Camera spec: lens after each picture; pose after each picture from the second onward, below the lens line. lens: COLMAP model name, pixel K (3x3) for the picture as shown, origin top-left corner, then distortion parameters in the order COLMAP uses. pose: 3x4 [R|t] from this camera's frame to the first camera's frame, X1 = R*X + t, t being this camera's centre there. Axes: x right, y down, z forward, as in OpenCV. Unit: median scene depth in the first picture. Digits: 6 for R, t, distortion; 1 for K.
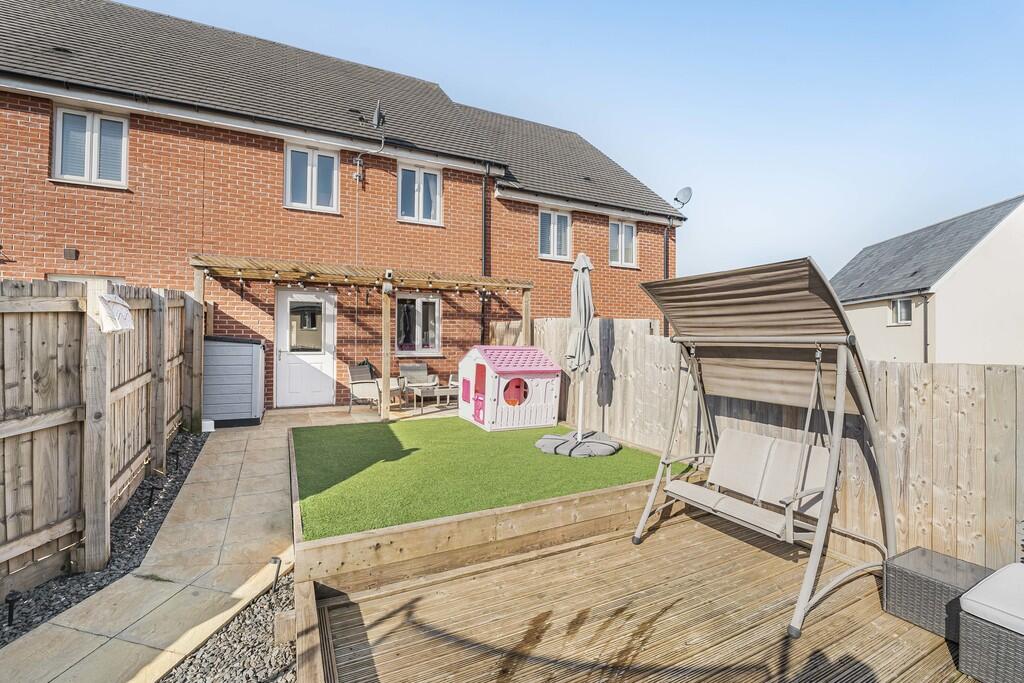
lens RADIAL K [[477.7, 0, 511.5], [0, 477.7, 327.0], [0, 0, 1]] dist [0.000651, -0.000403]
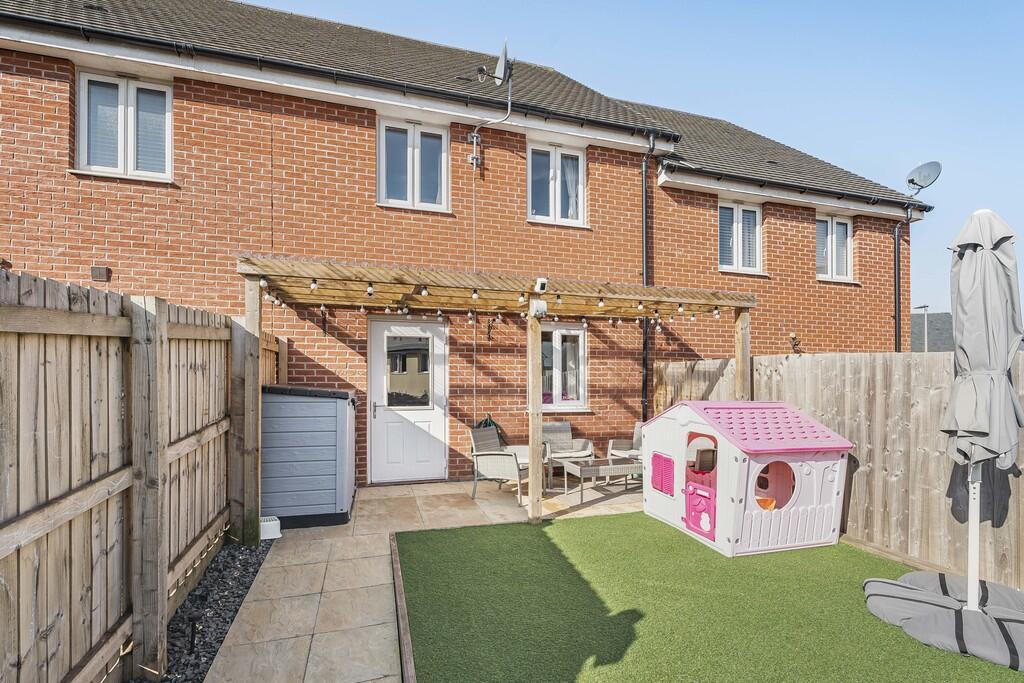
lens RADIAL K [[471.1, 0, 512.8], [0, 471.1, 374.4], [0, 0, 1]] dist [0.023668, 0.000032]
pose [[0.987315, -0.006326, -0.158647, -0.167622], [0.007972, 0.999921, 0.009739, -0.001521], [0.158573, -0.010880, 0.987287, 0.333741]]
